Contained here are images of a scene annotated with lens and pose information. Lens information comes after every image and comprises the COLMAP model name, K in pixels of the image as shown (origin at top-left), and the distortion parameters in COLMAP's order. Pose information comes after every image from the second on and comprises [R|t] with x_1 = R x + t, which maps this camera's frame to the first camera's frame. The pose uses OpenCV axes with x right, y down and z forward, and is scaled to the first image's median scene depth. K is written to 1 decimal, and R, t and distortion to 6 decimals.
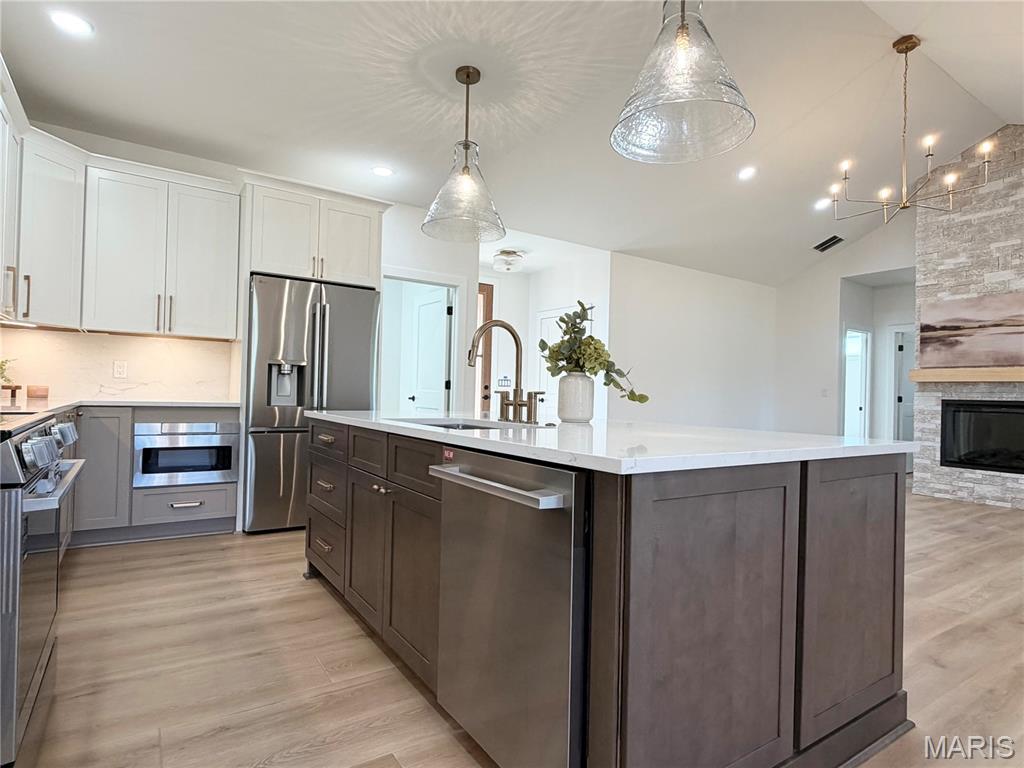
lens RADIAL K [[559.4, 0, 515.0], [0, 559.4, 388.5], [0, 0, 1]] dist [0.006024, -0.000869]
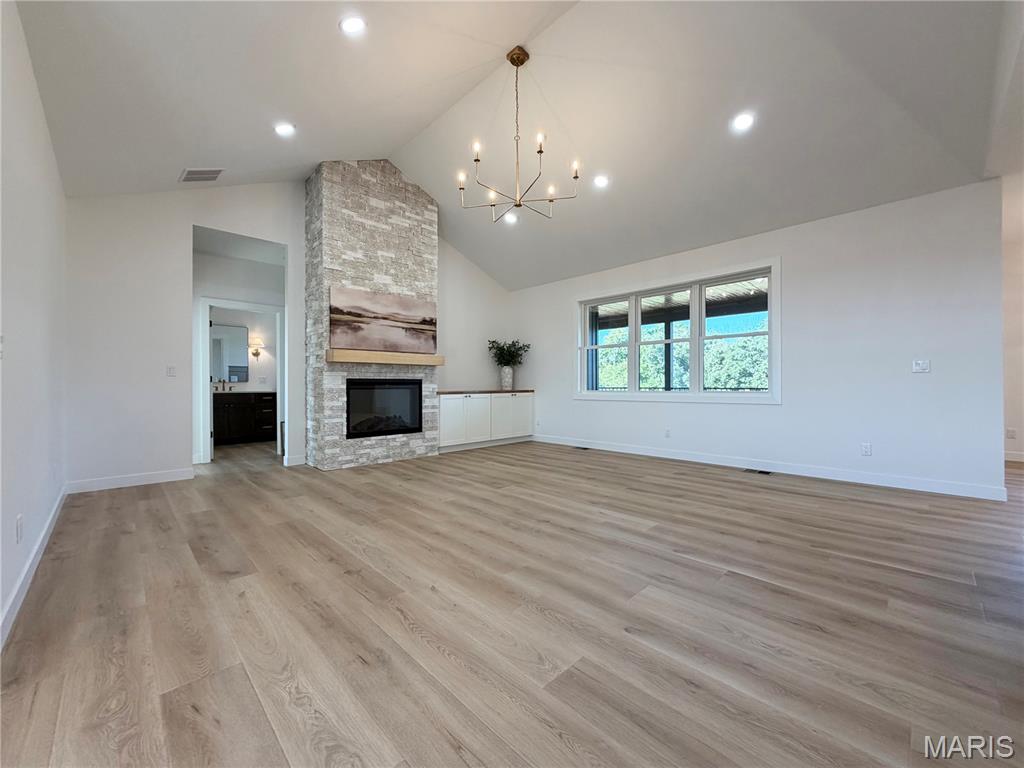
lens RADIAL K [[406.4, 0, 509.0], [0, 406.4, 385.6], [0, 0, 1]] dist [-0.001256, 0.000373]
pose [[-0.176625, -0.028178, 0.983875, -0.075619], [-0.013304, 0.999567, 0.026239, 0.008445], [-0.984188, -0.008455, -0.176924, 0.838140]]
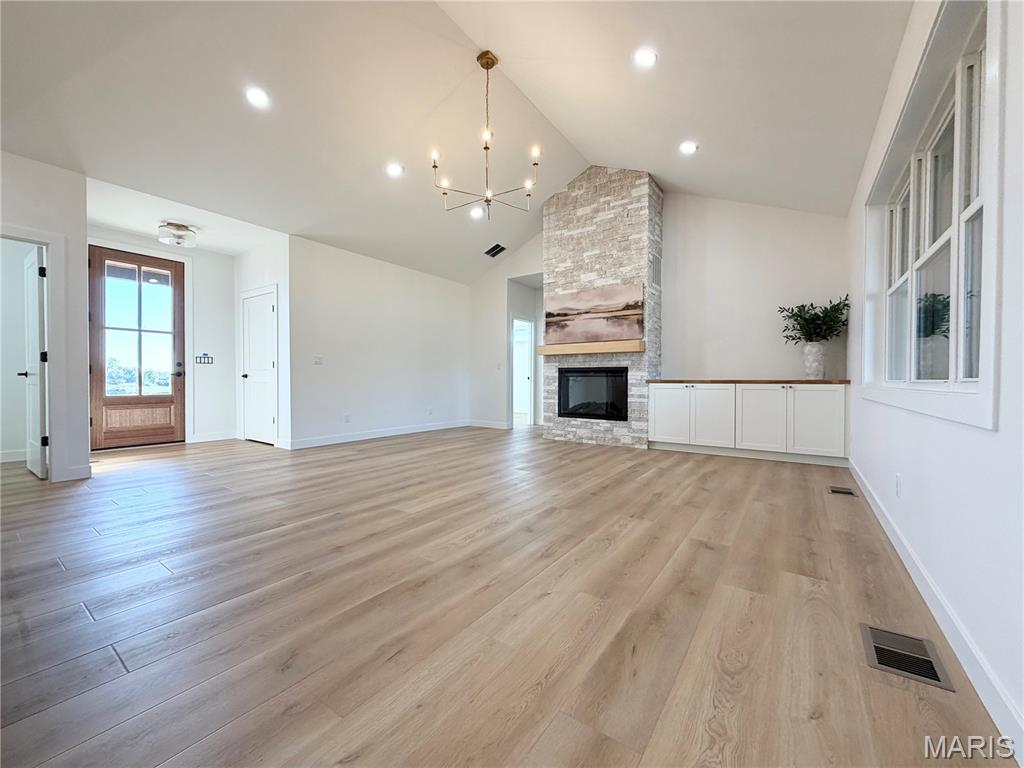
lens RADIAL K [[406.4, 0, 509.0], [0, 406.4, 385.6], [0, 0, 1]] dist [-0.001256, 0.000373]
pose [[0.935257, -0.027857, 0.352872, 0.305782], [0.017276, 0.999303, 0.033101, 0.028062], [-0.353548, -0.024862, 0.935086, 0.126321]]
